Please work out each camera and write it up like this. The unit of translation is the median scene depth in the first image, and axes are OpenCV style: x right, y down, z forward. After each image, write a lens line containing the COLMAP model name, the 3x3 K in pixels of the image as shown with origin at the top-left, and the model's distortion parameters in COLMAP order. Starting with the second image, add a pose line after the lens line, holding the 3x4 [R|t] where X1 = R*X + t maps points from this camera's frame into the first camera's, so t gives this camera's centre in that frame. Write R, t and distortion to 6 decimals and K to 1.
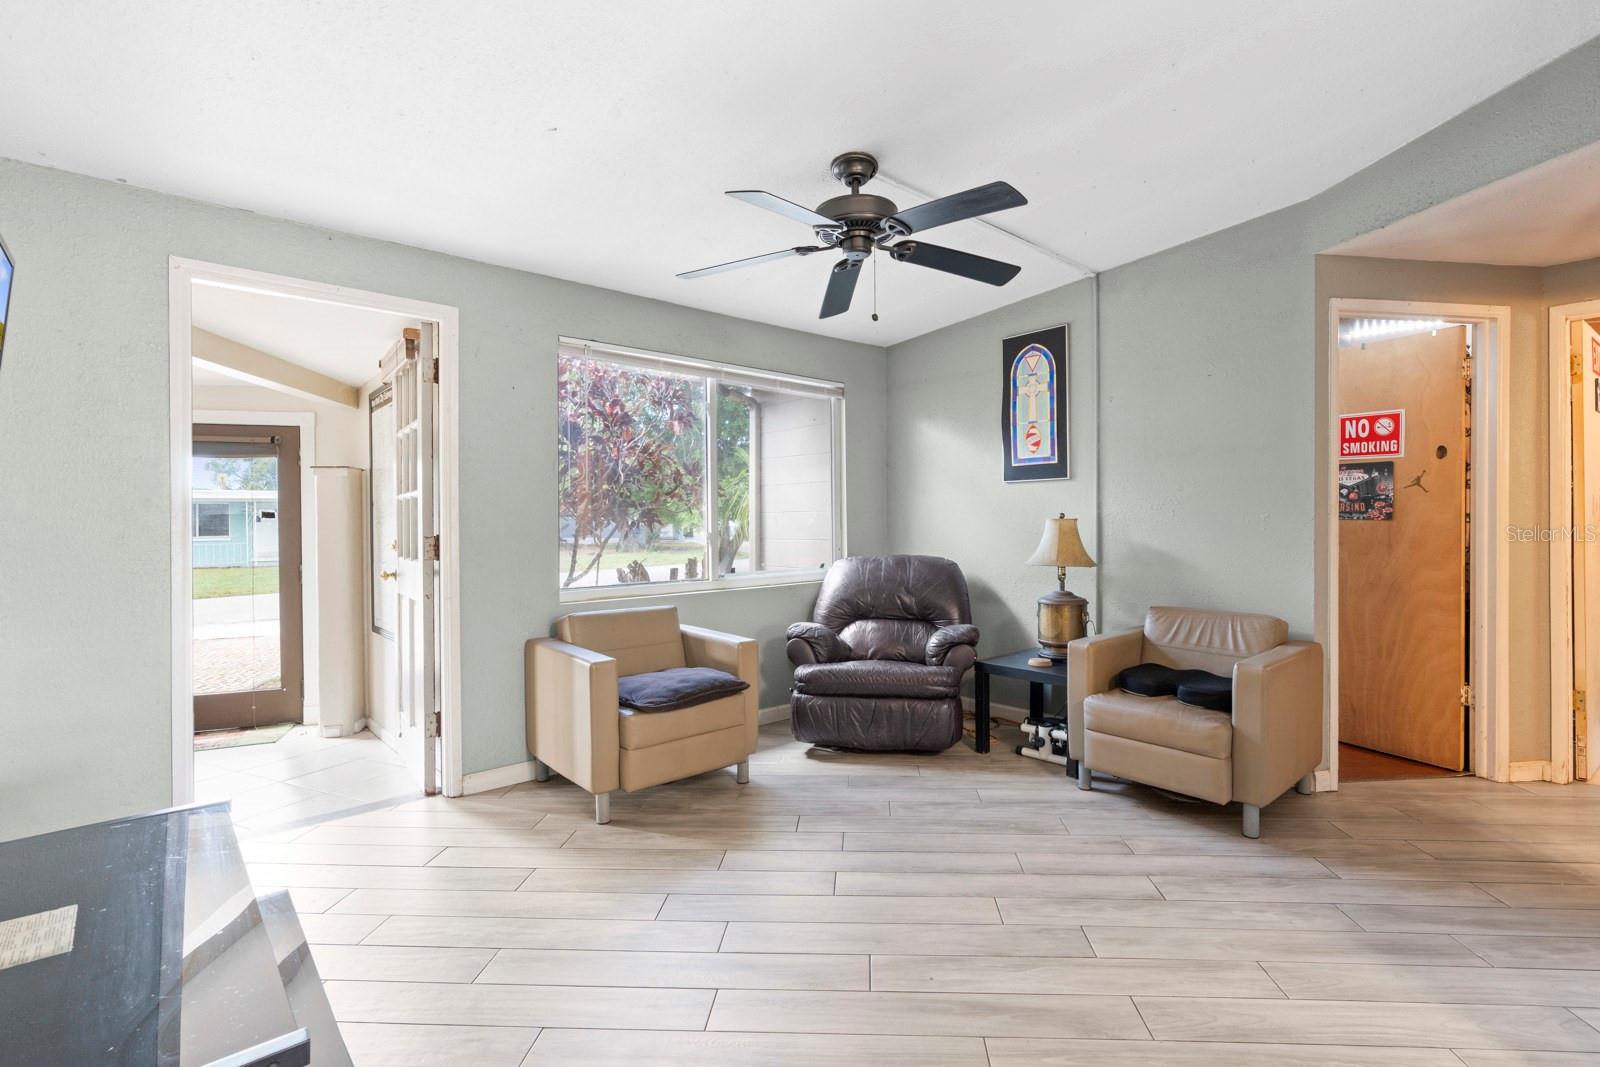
lens RADIAL K [[750.6, 0, 838.2], [0, 750.6, 518.7], [0, 0, 1]] dist [-0.000416, 0.000018]
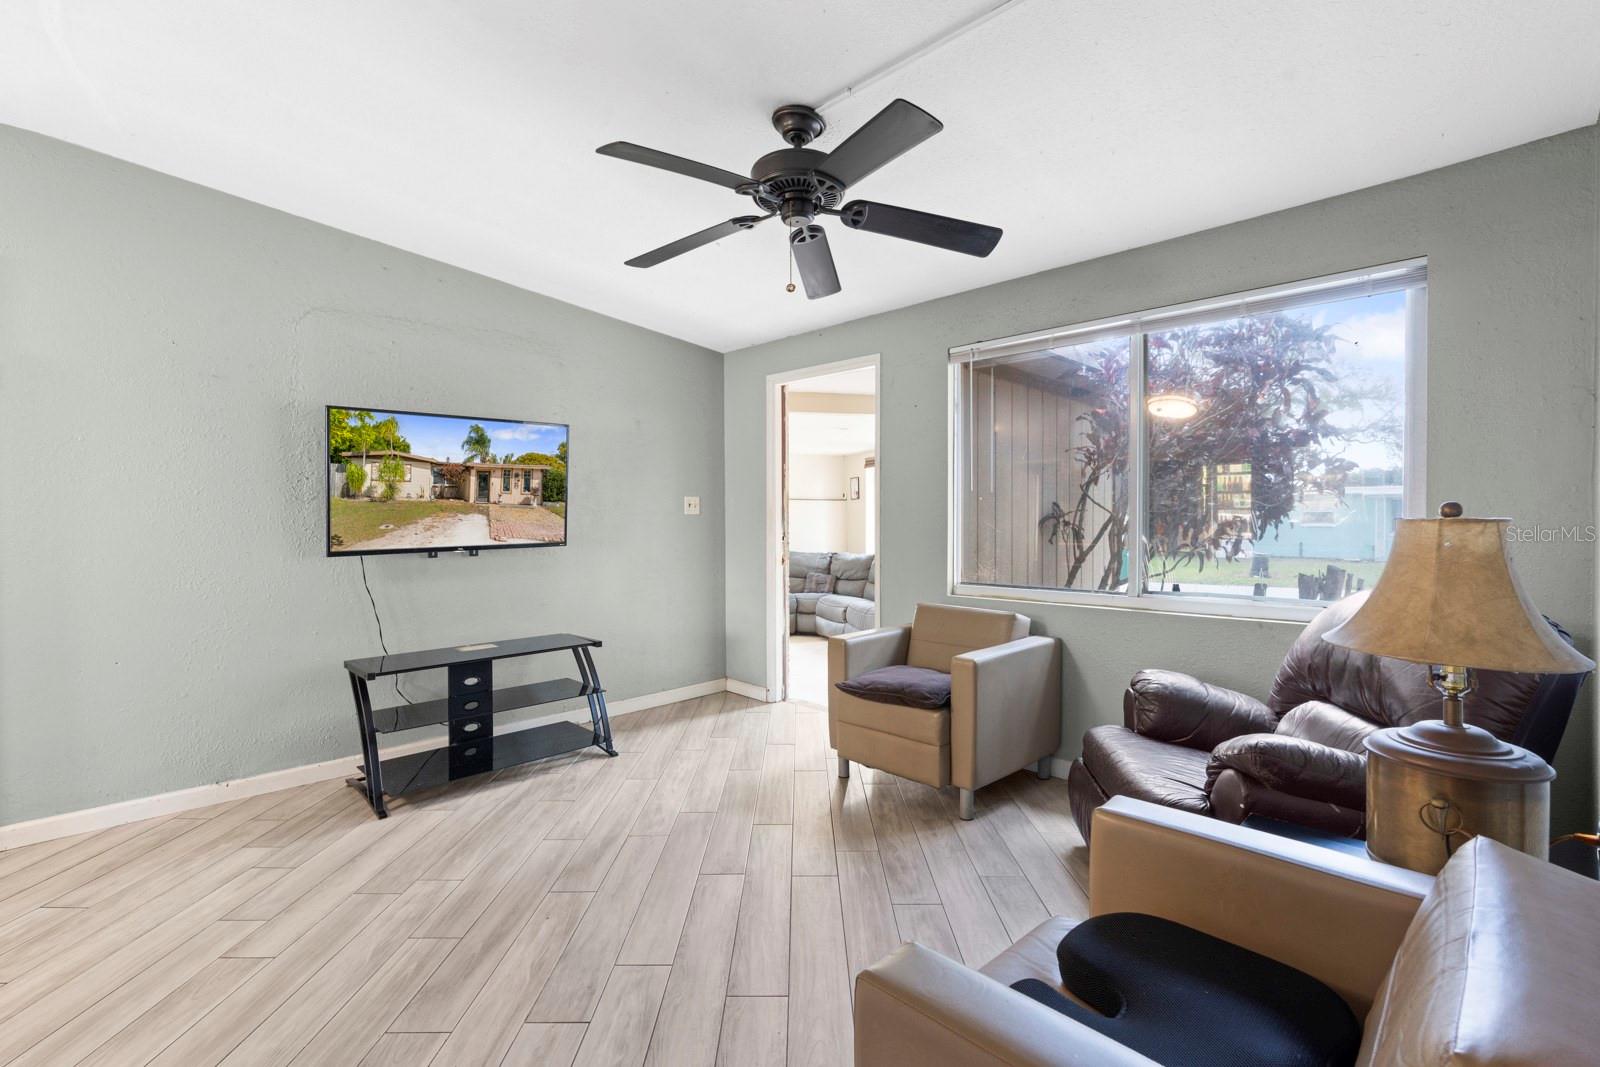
lens RADIAL K [[732.7, 0, 800.0], [0, 732.7, 533.5], [0, 0, 1]] dist [-0.002786, 0.000095]
pose [[0.031388, 0.026440, -0.999158, 0.896535], [0.001060, 0.999649, 0.026486, -0.004794], [0.999507, -0.001890, 0.031349, 0.975084]]
